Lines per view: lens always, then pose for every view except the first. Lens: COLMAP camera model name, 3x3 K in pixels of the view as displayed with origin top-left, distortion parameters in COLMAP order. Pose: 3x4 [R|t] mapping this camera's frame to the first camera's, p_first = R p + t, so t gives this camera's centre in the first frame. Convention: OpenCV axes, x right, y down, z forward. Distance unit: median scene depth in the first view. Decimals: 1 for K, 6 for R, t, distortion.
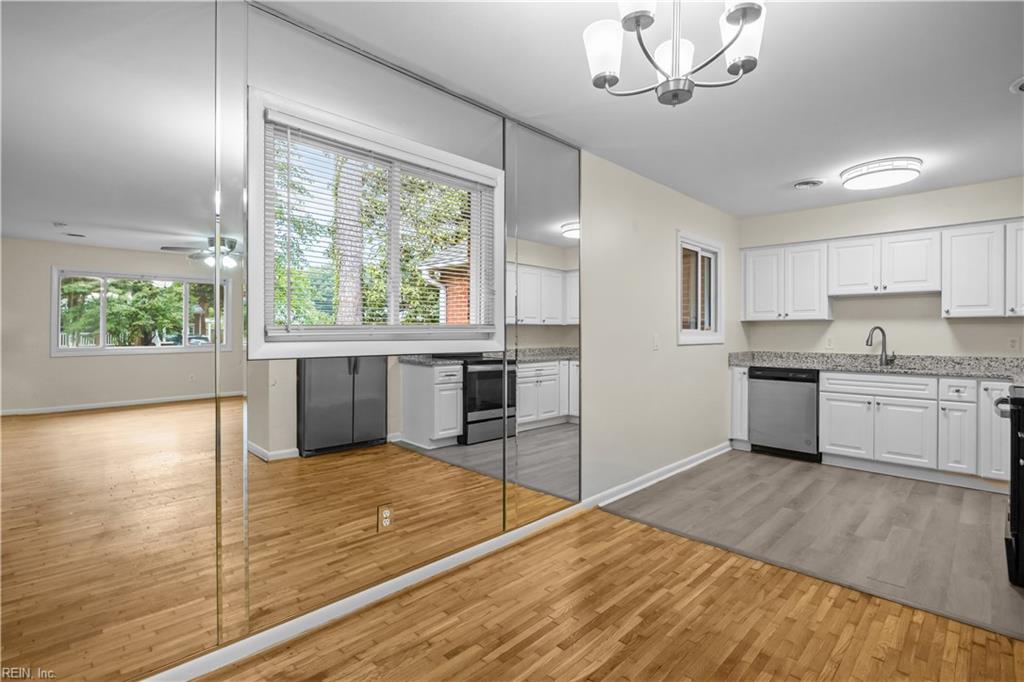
lens RADIAL K [[475.4, 0, 508.6], [0, 475.4, 334.8], [0, 0, 1]] dist [-0.013164, 0.000973]
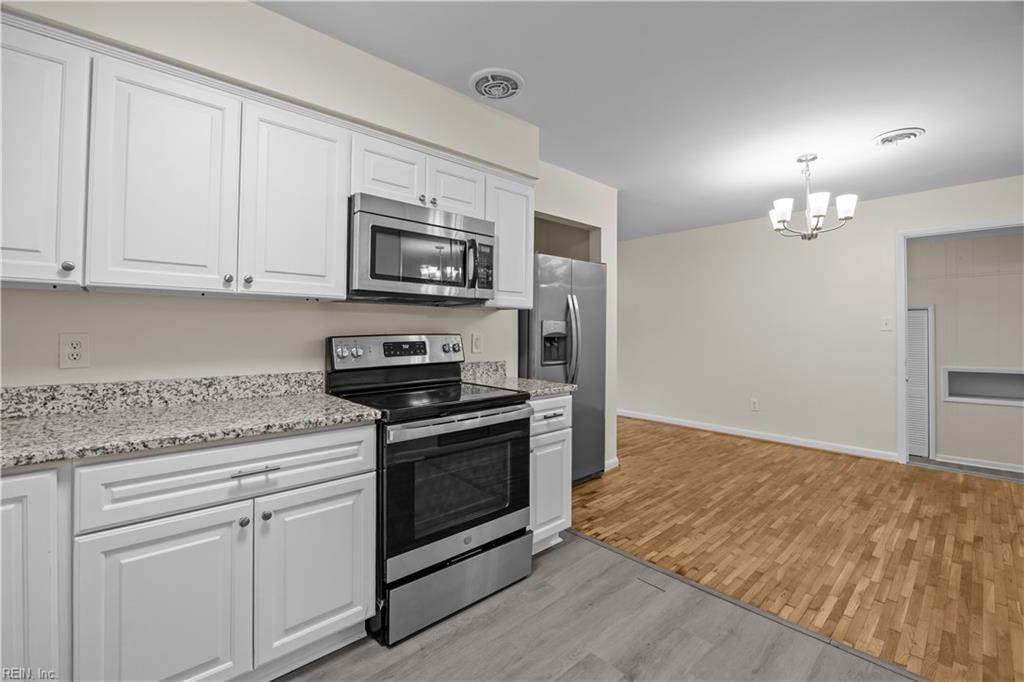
lens RADIAL K [[436.4, 0, 516.0], [0, 436.4, 329.7], [0, 0, 1]] dist [-0.010740, -0.000424]
pose [[-0.999653, -0.003437, 0.026131, 0.645016], [-0.003332, 0.999986, 0.004042, -0.002592], [-0.026144, 0.003953, -0.999650, 1.160528]]
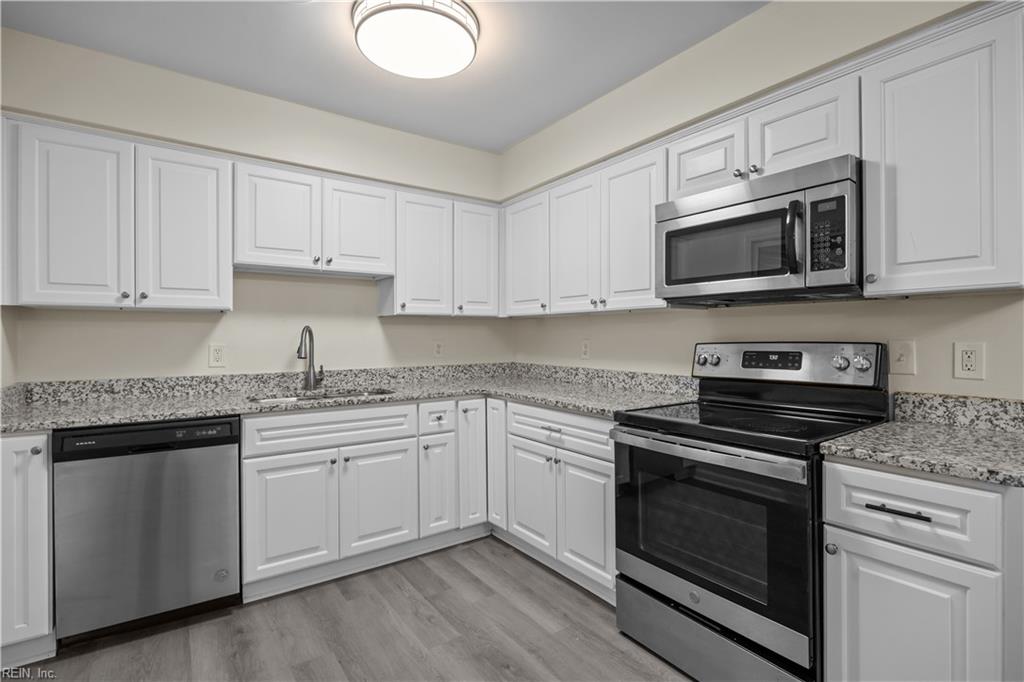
lens RADIAL K [[475.4, 0, 511.5], [0, 475.4, 337.4], [0, 0, 1]] dist [-0.013164, 0.000973]
pose [[0.143782, -0.001389, 0.989608, 0.259792], [0.009167, 0.999958, 0.000071, -0.000729], [-0.989567, 0.009061, 0.143789, 0.768508]]
